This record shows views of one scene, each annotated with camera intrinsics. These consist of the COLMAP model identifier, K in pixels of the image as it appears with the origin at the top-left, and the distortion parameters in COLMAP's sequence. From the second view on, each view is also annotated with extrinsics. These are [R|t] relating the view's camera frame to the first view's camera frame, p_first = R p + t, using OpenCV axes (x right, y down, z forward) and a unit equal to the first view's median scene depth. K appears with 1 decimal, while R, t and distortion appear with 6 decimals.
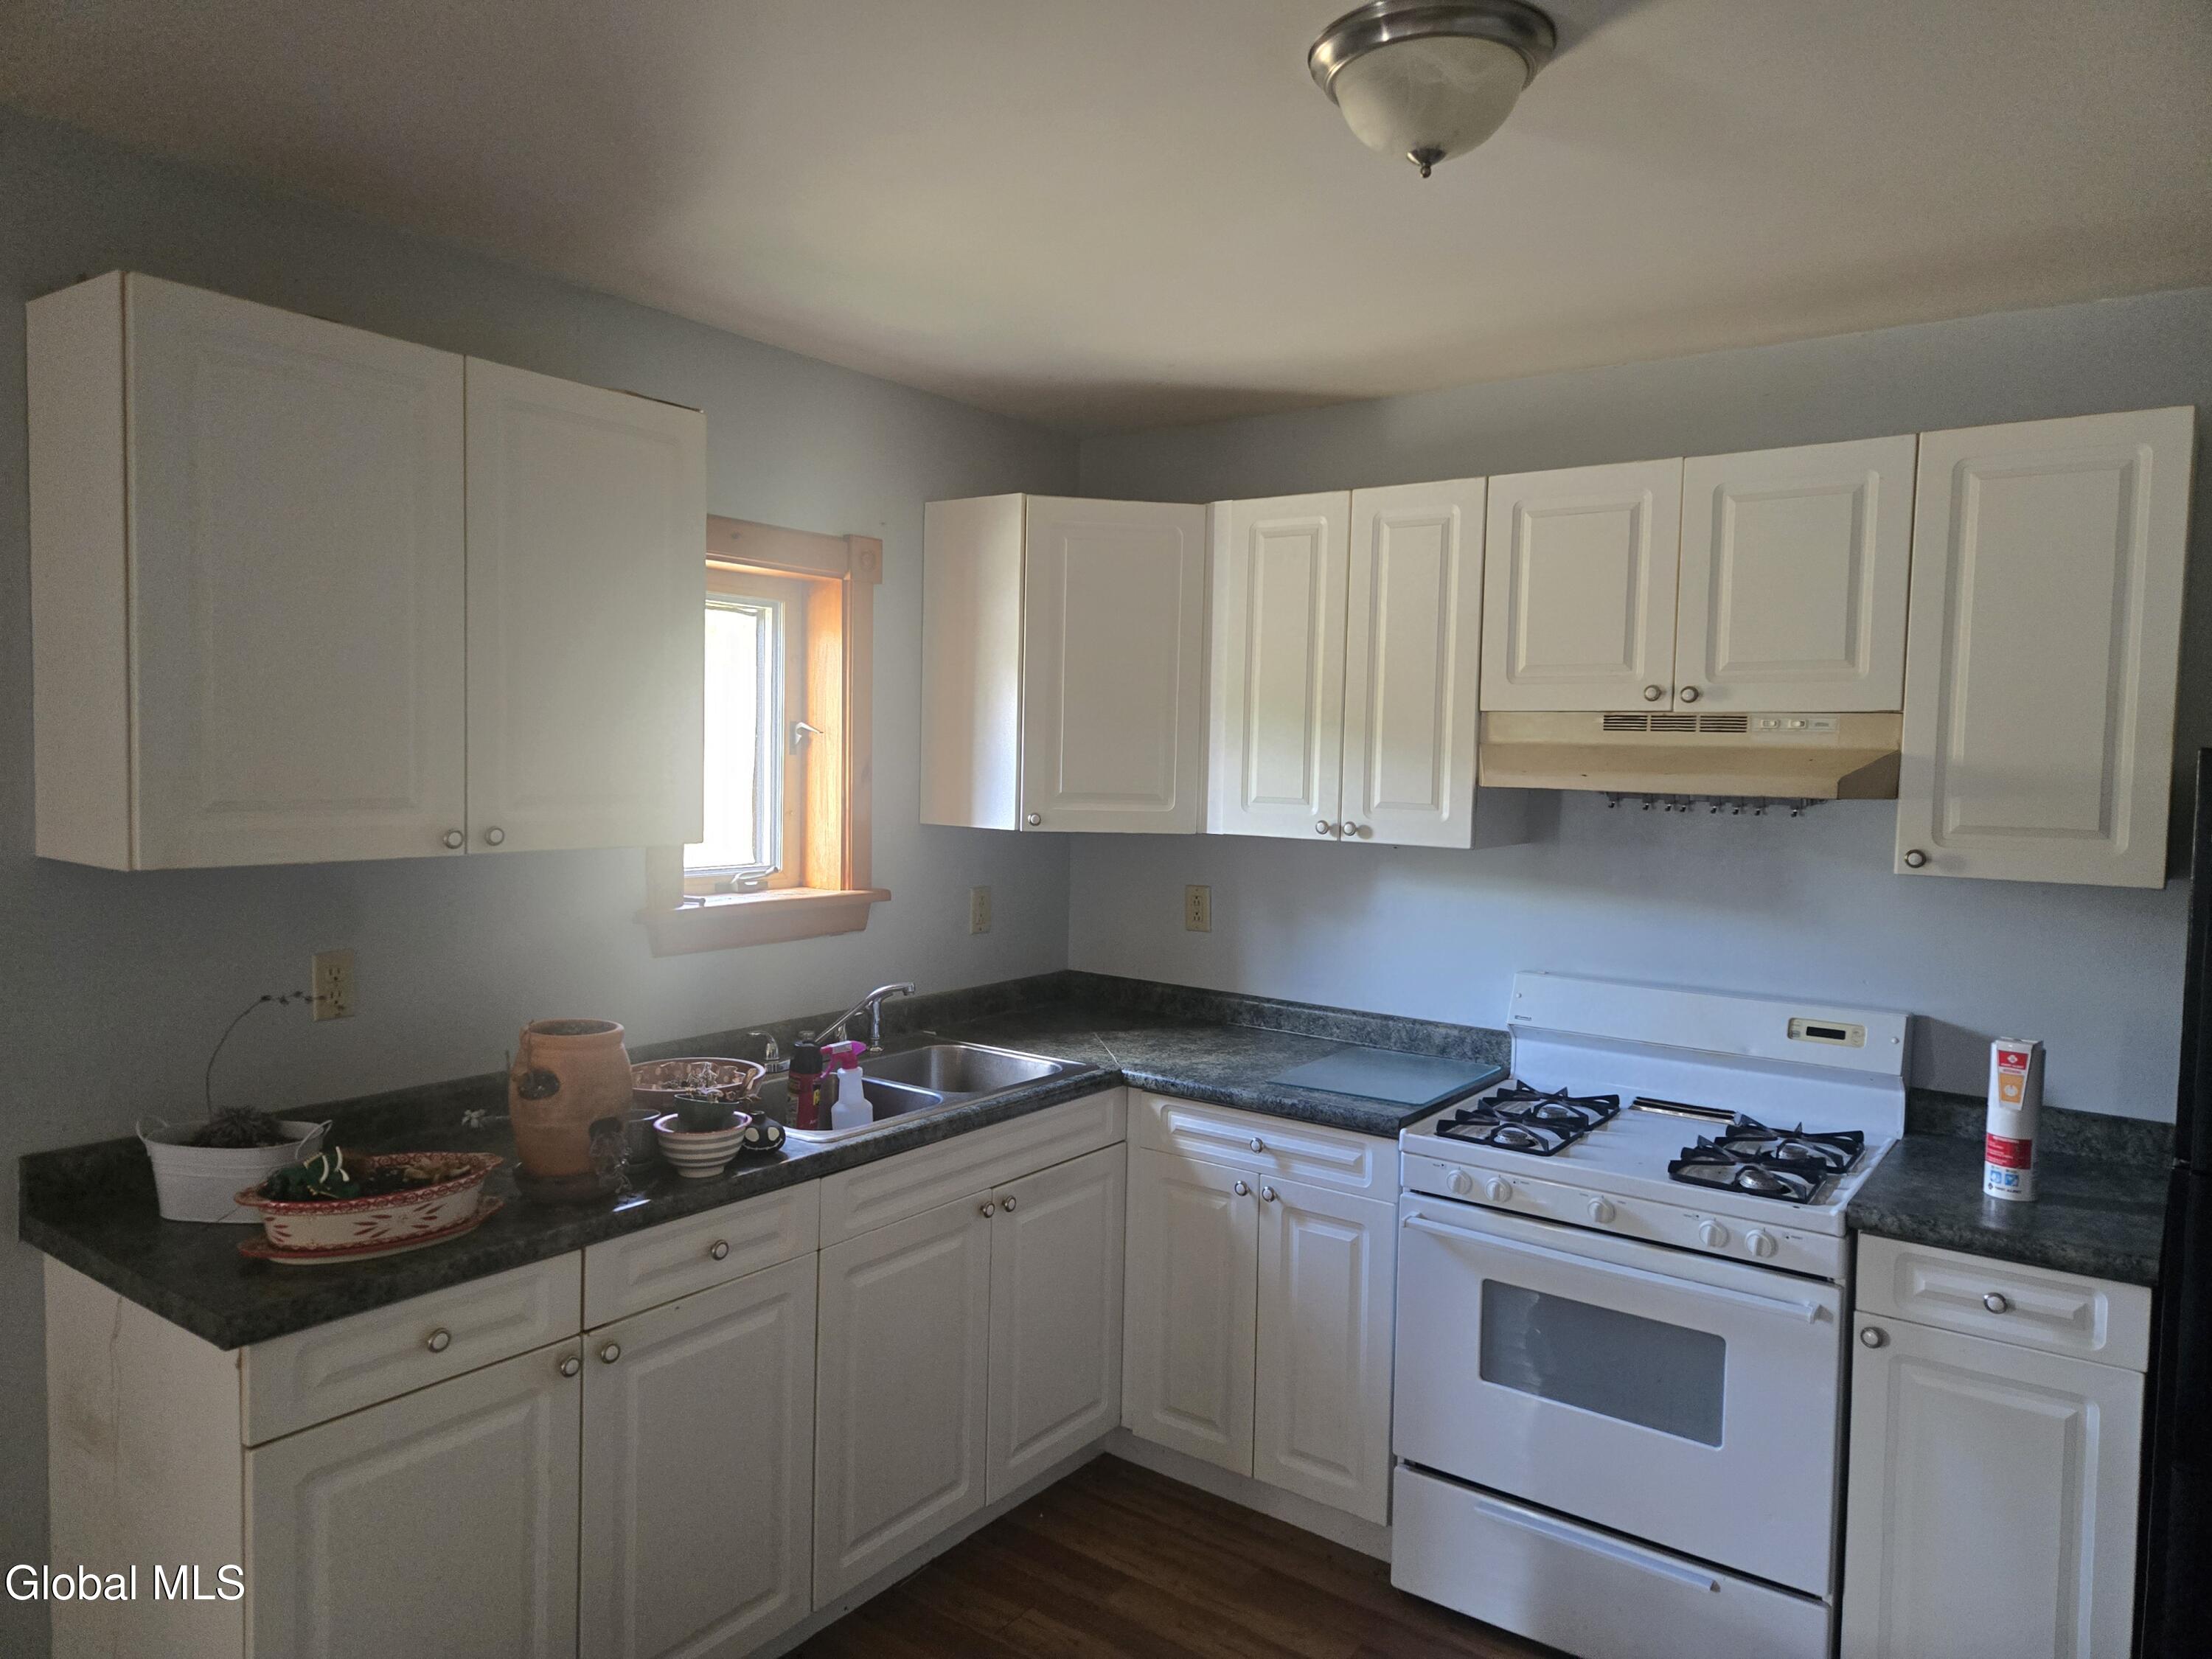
lens RADIAL K [[1397.5, 0, 1099.4], [0, 1397.5, 846.0], [0, 0, 1]] dist [-0.001263, -0.002189]
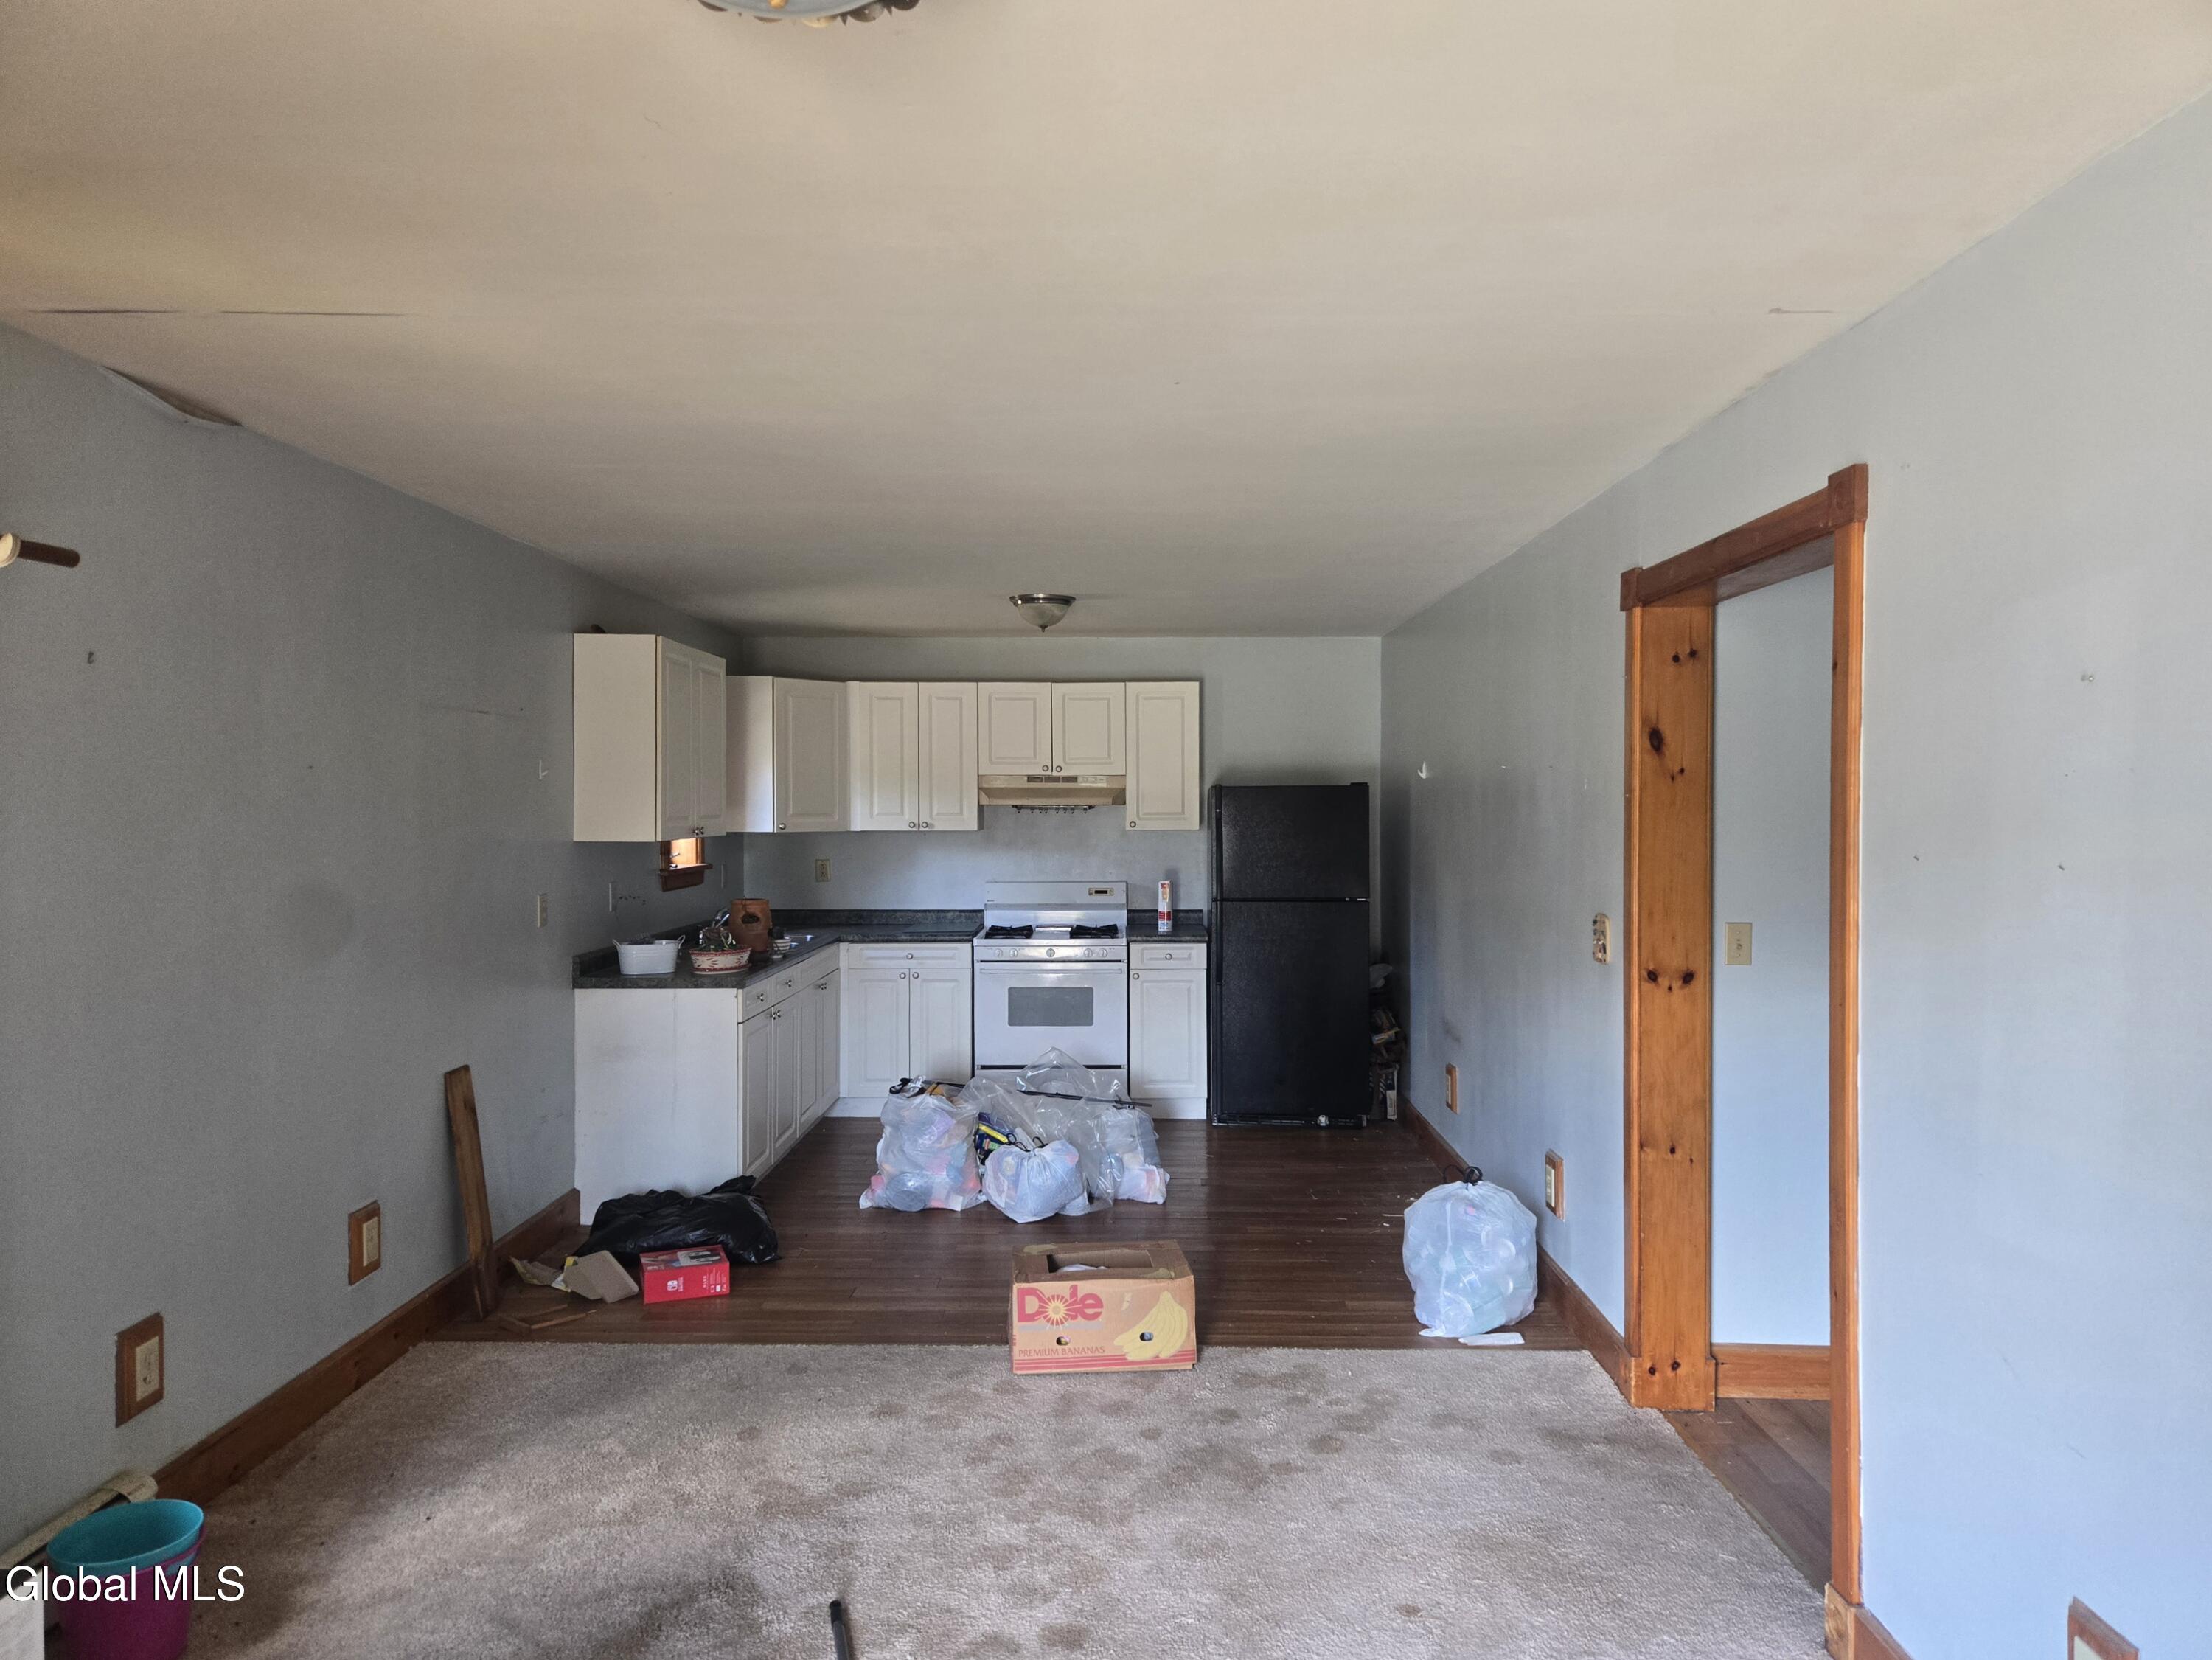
lens RADIAL K [[1514.9, 0, 1099.0], [0, 1514.9, 830.9], [0, 0, 1]] dist [0.032524, -0.001170]
pose [[0.813856, -0.035373, 0.579989, -1.182550], [0.057754, 0.998127, -0.020167, 0.074095], [-0.578190, 0.049910, 0.814374, -1.392969]]
